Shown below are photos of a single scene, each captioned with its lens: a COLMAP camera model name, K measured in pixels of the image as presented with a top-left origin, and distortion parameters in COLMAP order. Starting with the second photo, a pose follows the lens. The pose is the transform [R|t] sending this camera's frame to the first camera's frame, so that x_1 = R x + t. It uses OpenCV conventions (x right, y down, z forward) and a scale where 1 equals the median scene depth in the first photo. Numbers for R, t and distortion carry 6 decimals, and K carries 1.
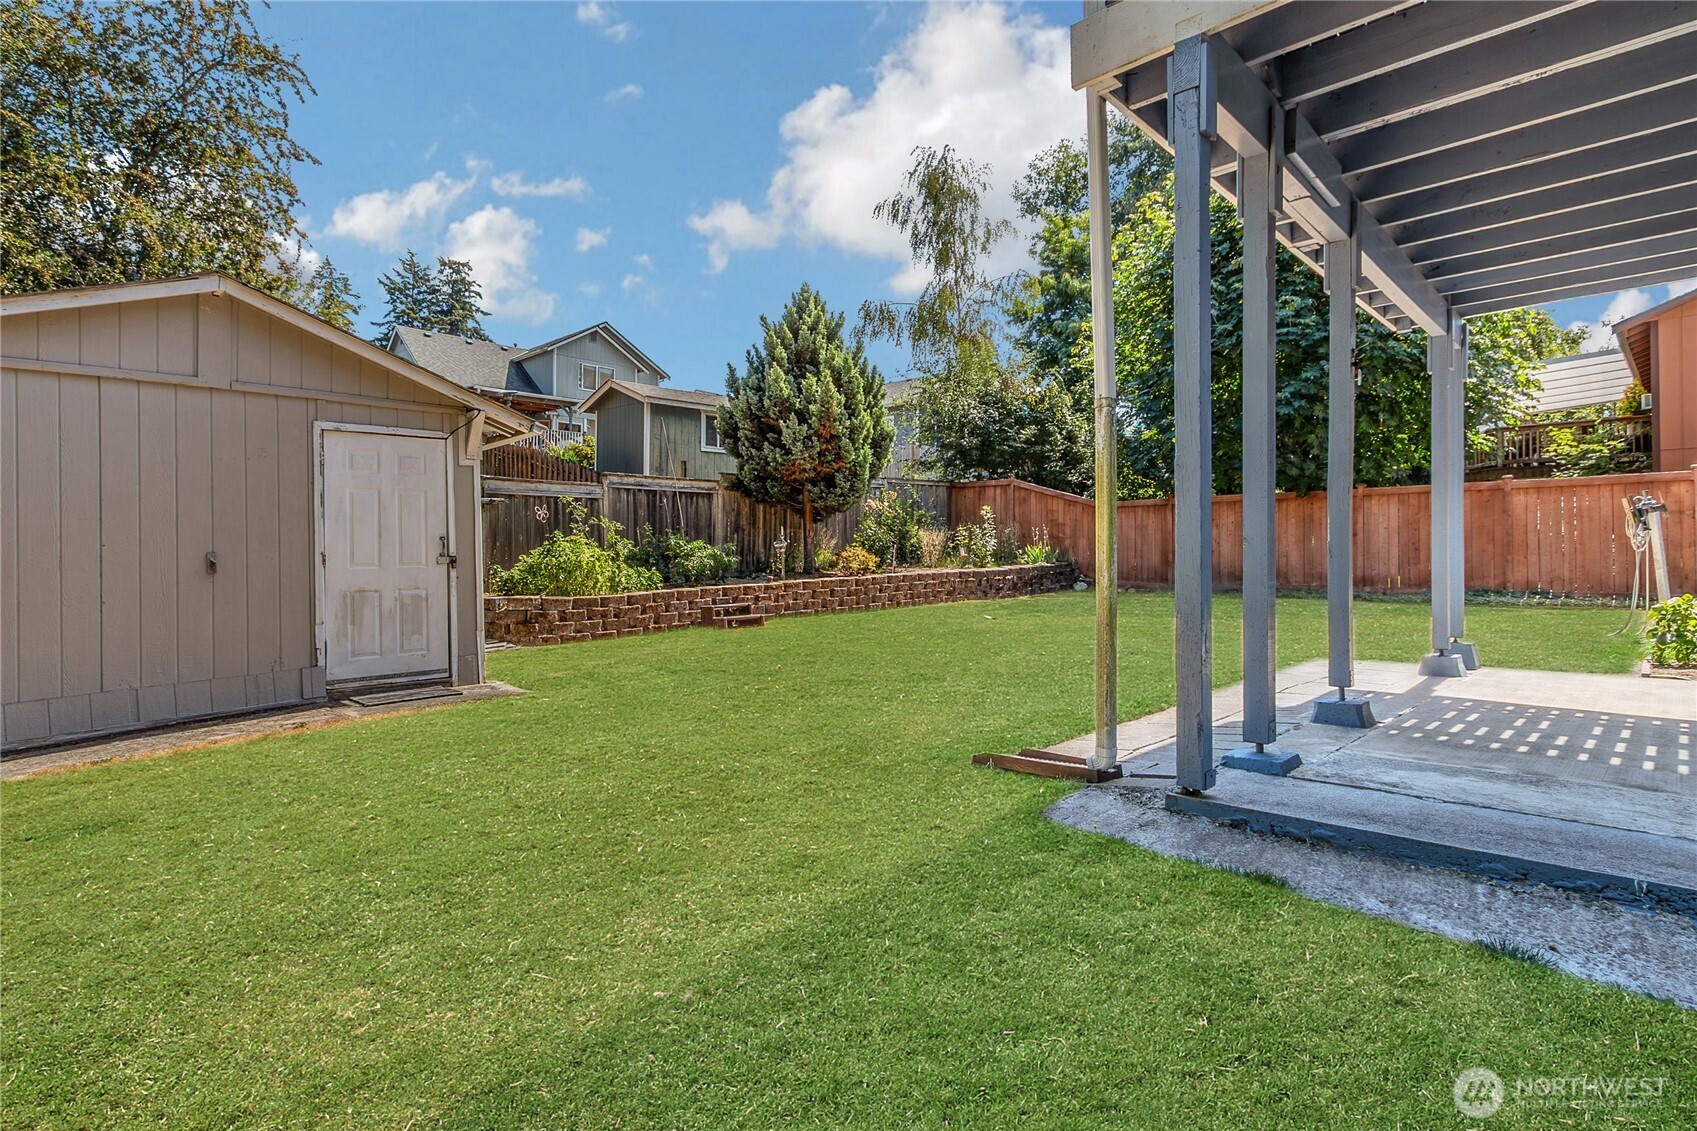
lens RADIAL K [[782.6, 0, 842.1], [0, 782.6, 544.6], [0, 0, 1]] dist [-0.000275, -0.000018]
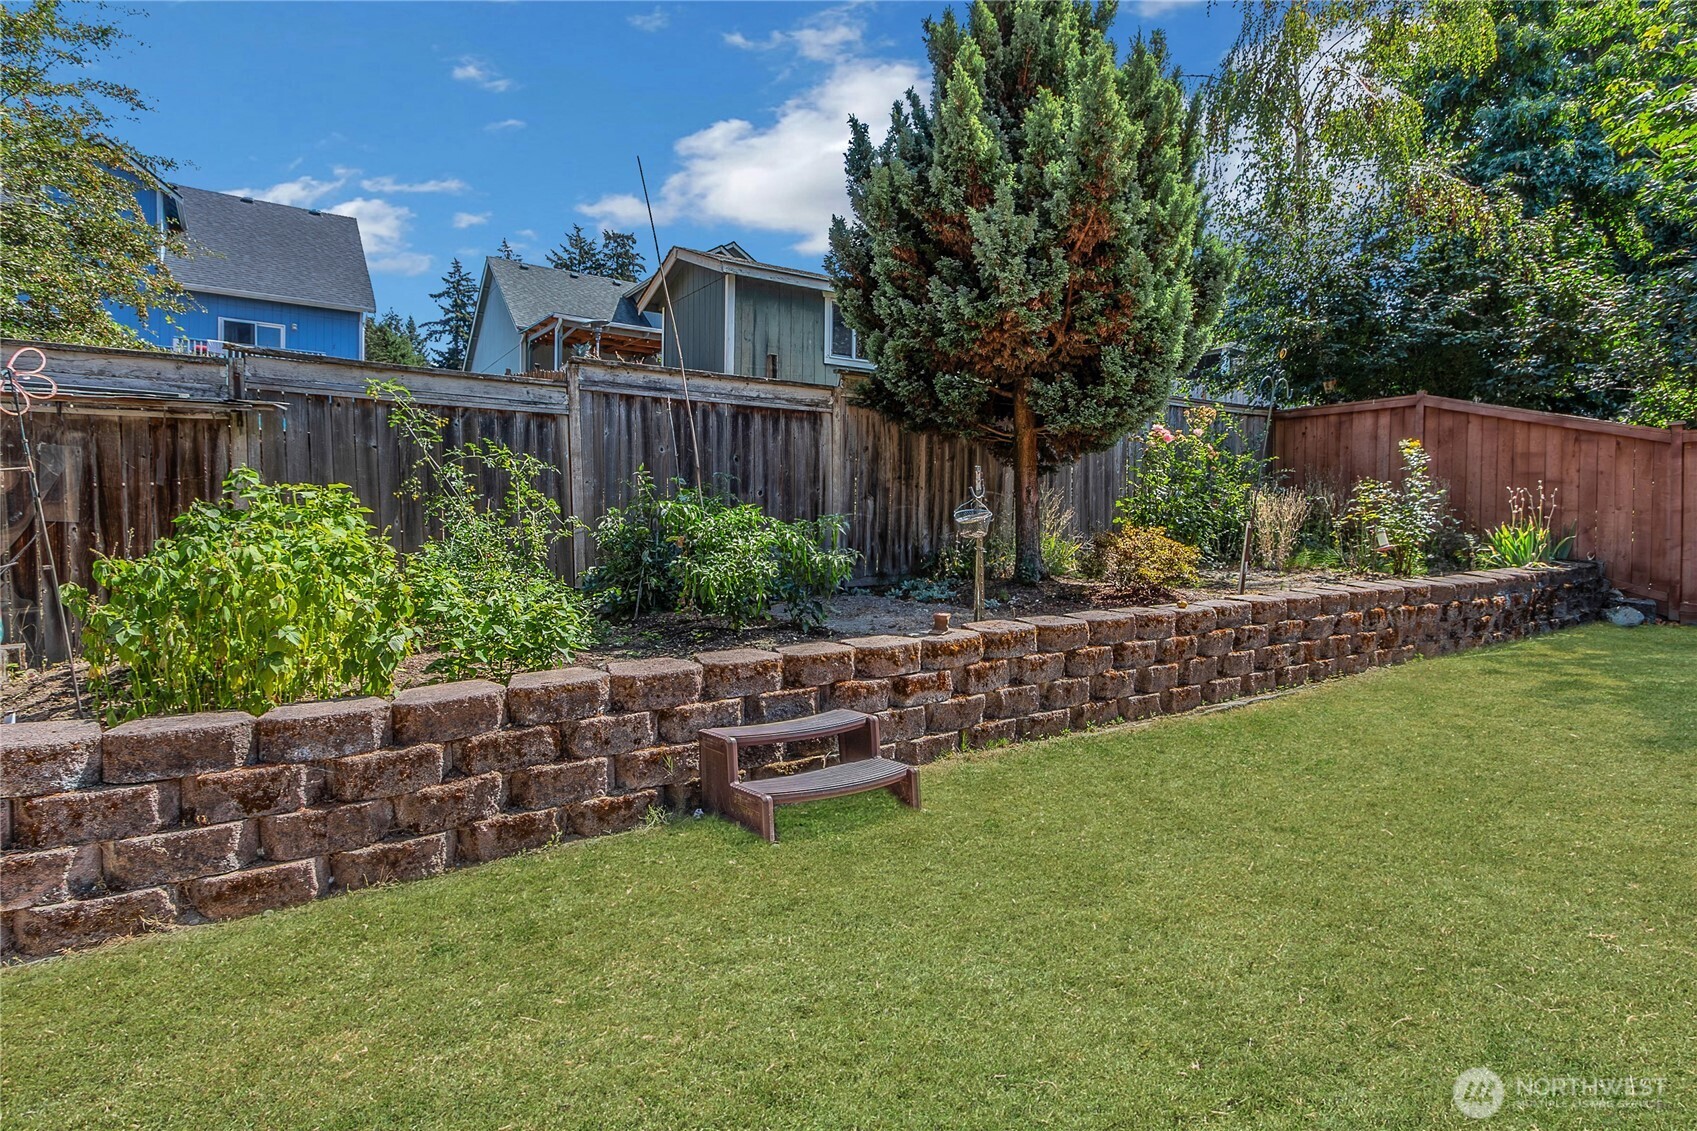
lens RADIAL K [[782.6, 0, 842.1], [0, 782.6, 544.6], [0, 0, 1]] dist [-0.000275, -0.000018]
pose [[0.977119, 0.010445, -0.212435, -0.053065], [-0.005011, 0.999647, 0.026102, 0.002600], [0.212632, -0.024440, 0.976827, 0.559704]]
